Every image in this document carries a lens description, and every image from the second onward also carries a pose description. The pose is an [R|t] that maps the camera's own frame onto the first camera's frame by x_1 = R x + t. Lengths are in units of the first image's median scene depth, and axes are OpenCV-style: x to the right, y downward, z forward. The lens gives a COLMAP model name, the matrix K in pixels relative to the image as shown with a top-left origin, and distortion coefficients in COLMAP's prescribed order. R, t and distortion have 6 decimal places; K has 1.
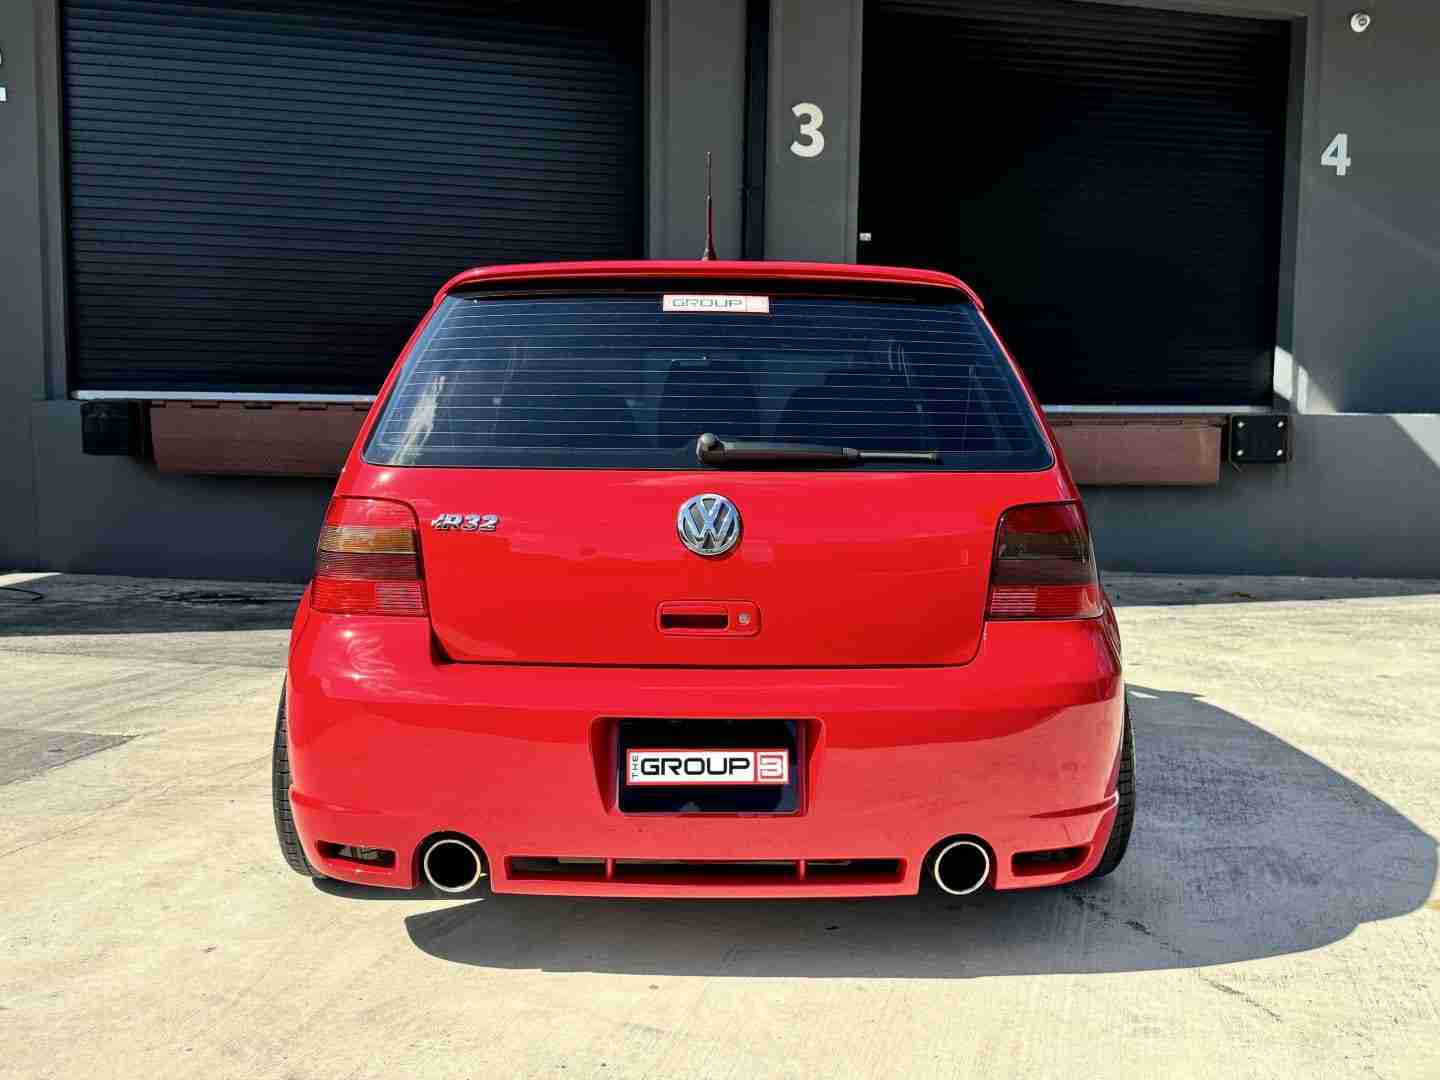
lens RADIAL K [[1438.4, 0, 716.0], [0, 1438.4, 540.9], [0, 0, 1]] dist [0.120323, -0.223510]
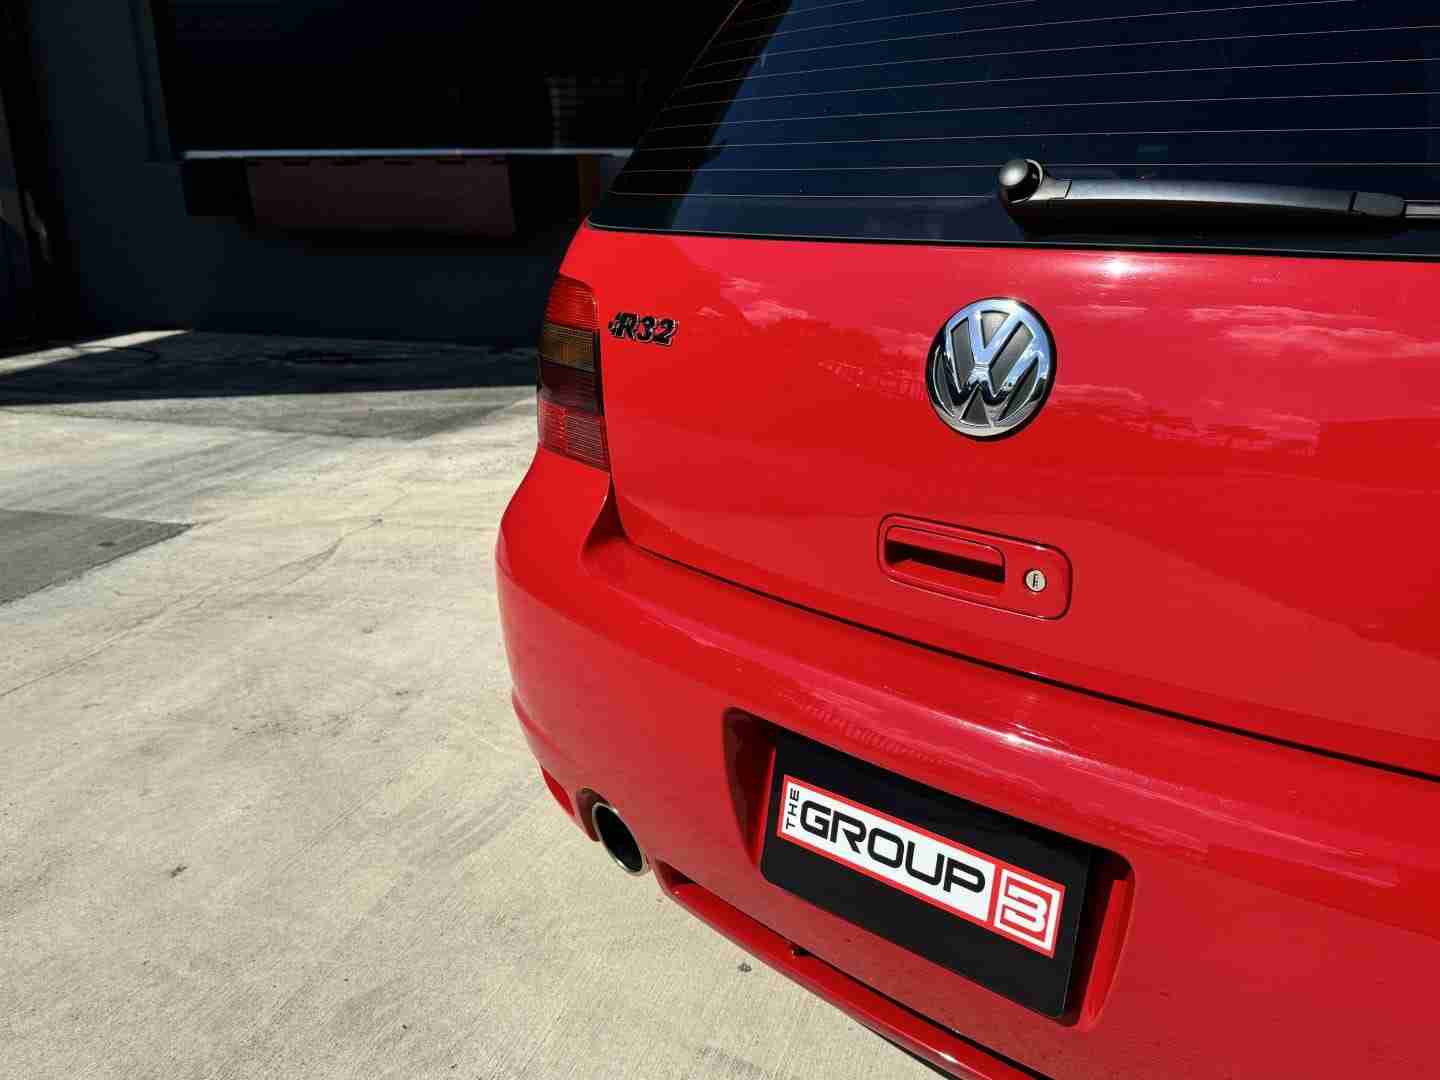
lens RADIAL K [[1192.1, 0, 725.2], [0, 1192.1, 540.1], [0, 0, 1]] dist [0.080877, -0.125427]
pose [[0.998353, 0.000233, -0.057367, -0.006238], [0.011856, 0.977563, 0.210310, -0.011045], [0.056129, -0.210643, 0.975950, 0.169571]]
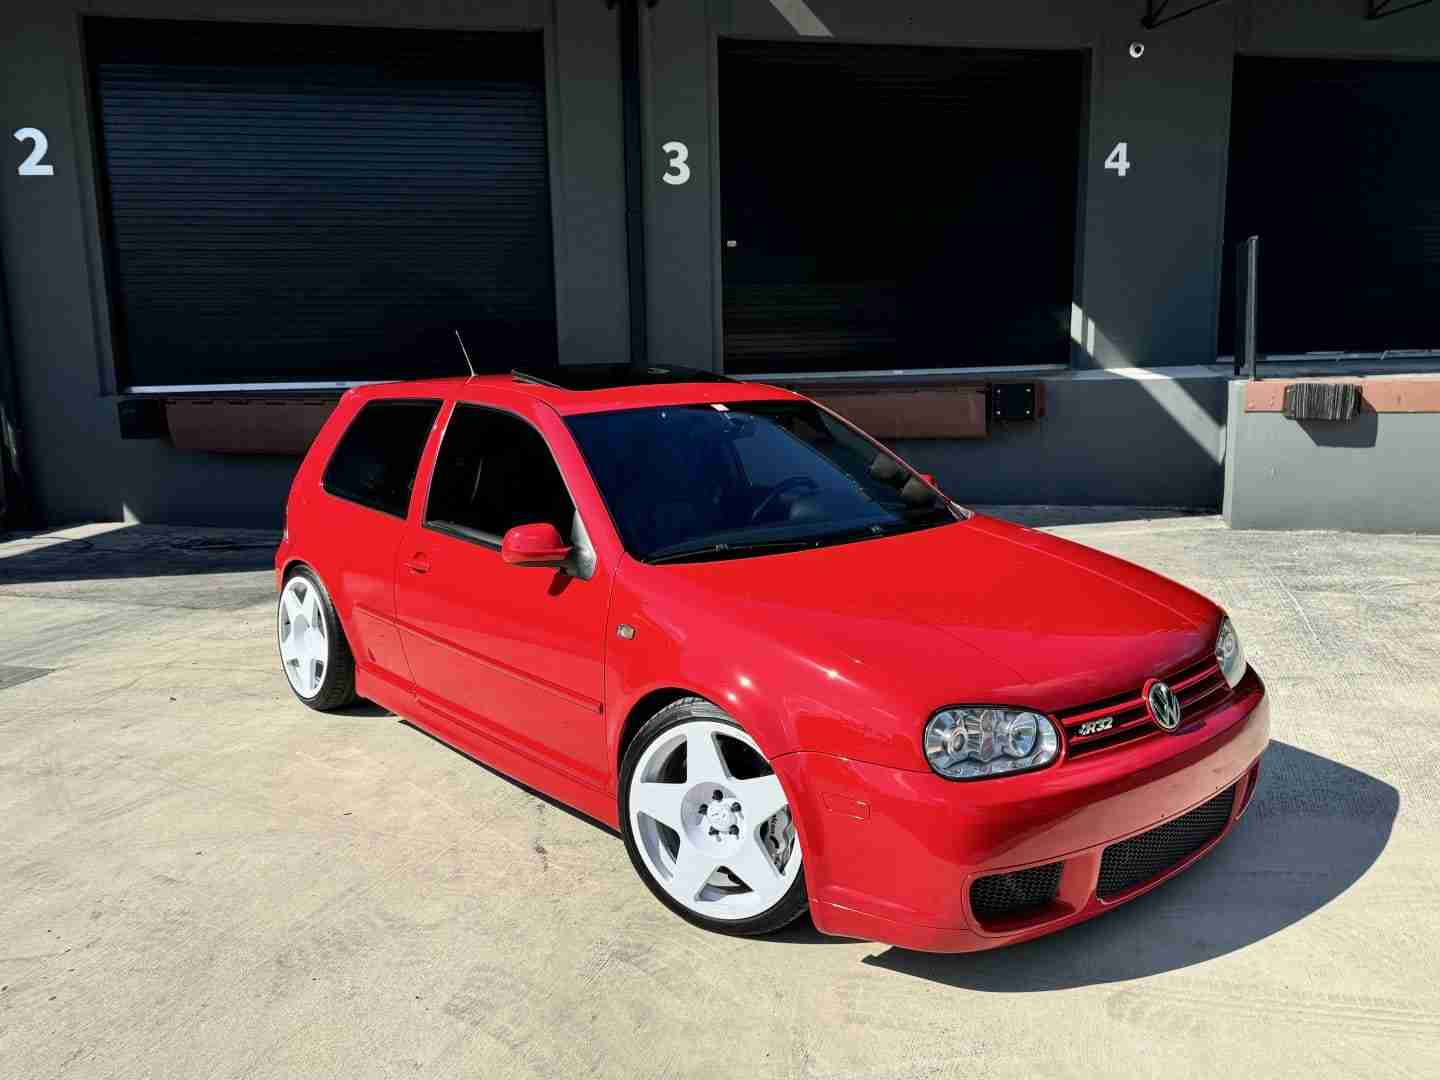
lens RADIAL K [[1192.1, 0, 725.2], [0, 1192.1, 540.1], [0, 0, 1]] dist [0.080877, -0.125427]
pose [[0.997716, -0.015965, -0.065629, 0.249040], [0.021676, 0.995951, 0.087249, -0.061631], [0.063970, -0.088472, 0.994022, -0.121625]]
